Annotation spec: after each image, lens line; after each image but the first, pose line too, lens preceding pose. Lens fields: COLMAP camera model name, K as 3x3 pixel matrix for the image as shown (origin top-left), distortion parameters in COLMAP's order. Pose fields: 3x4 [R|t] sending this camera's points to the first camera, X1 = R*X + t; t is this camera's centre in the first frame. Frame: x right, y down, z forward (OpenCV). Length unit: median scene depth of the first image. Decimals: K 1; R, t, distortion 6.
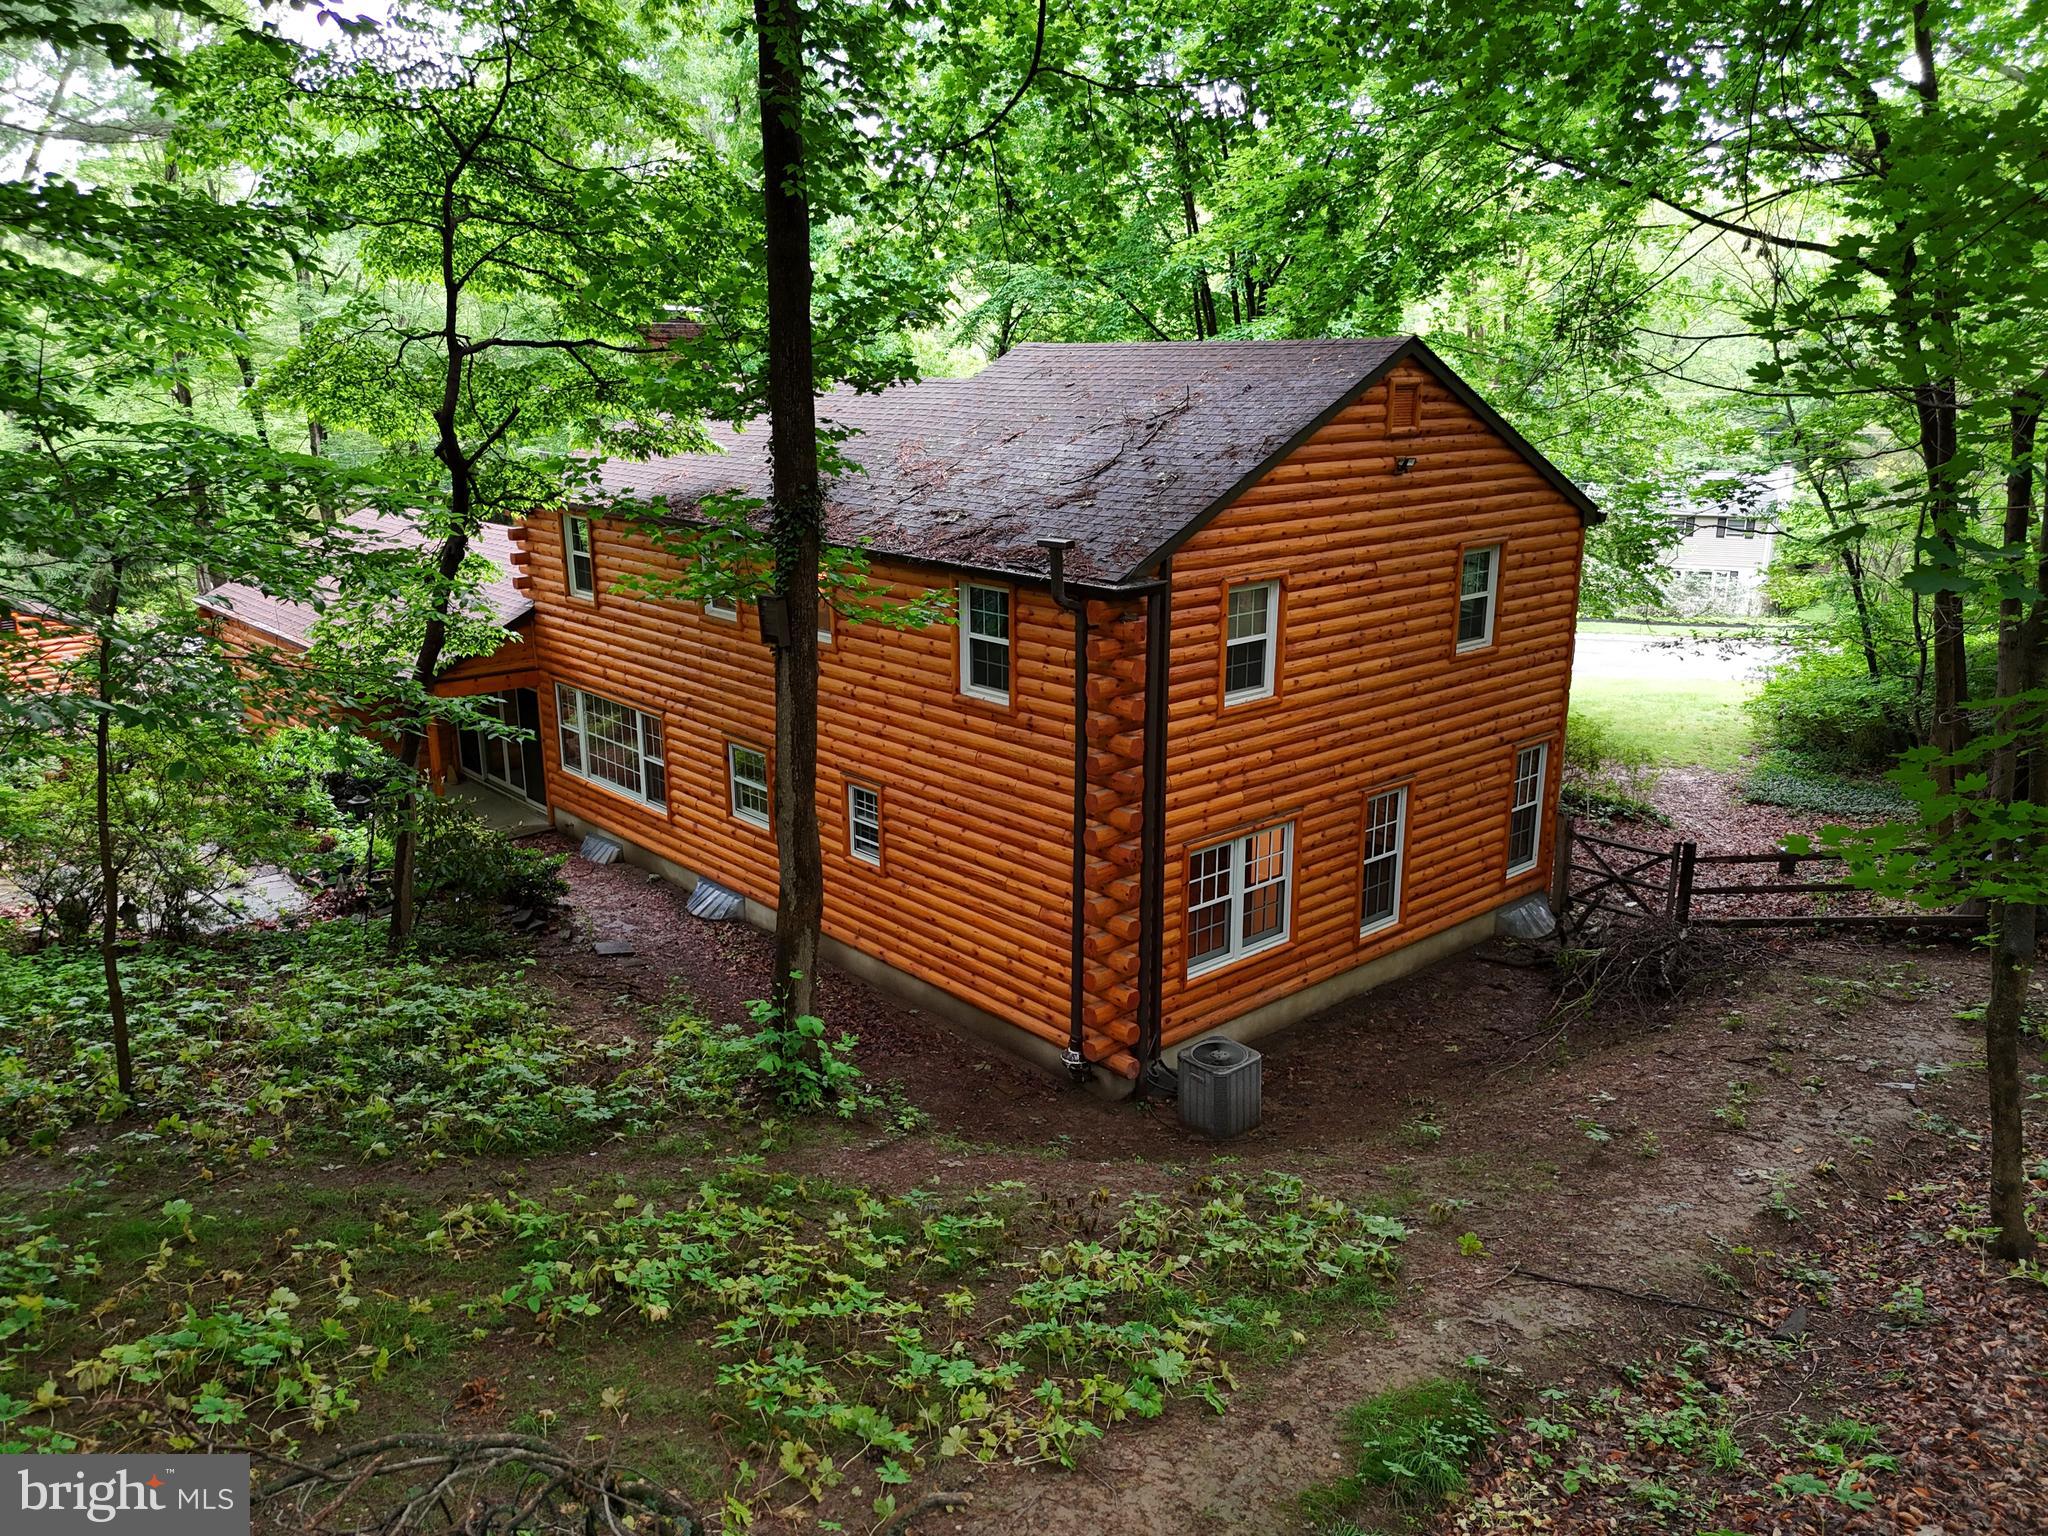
lens RADIAL K [[1492.7, 0, 1017.6], [0, 1492.7, 774.0], [0, 0, 1]] dist [0.067699, -0.060119]
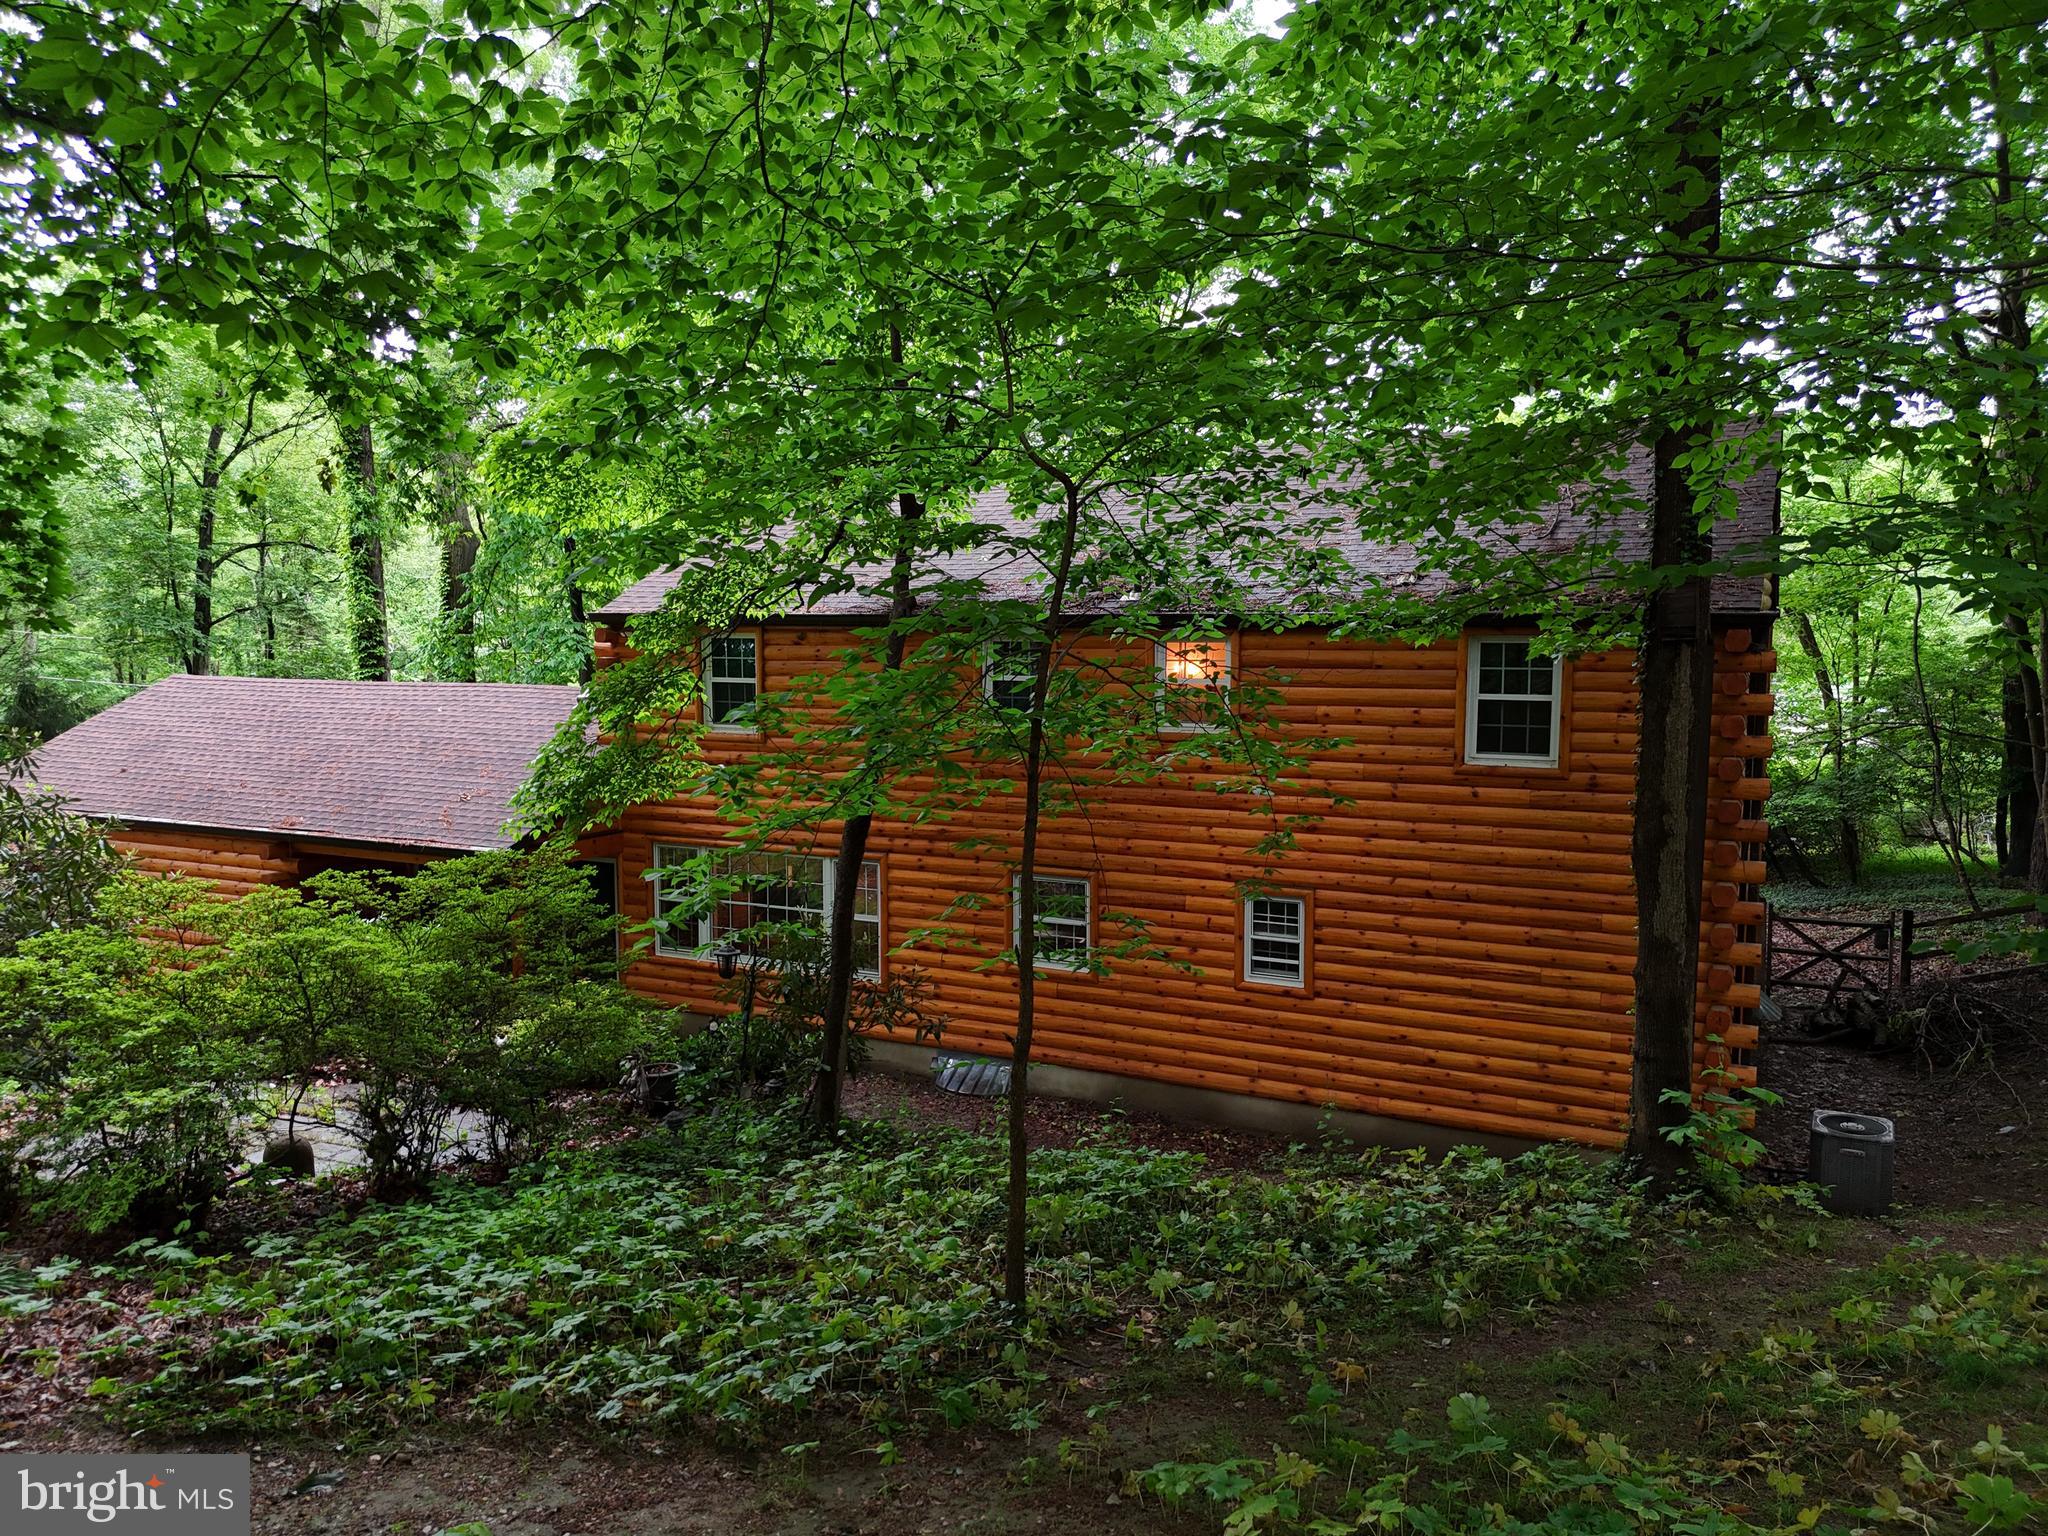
lens RADIAL K [[1456.1, 0, 1028.2], [0, 1456.1, 776.9], [0, 0, 1]] dist [0.047462, -0.033870]
pose [[0.931610, -0.035342, 0.361736, -0.587873], [0.095089, 0.984297, -0.148722, 0.057426], [-0.350800, 0.172948, 0.920342, 0.285844]]
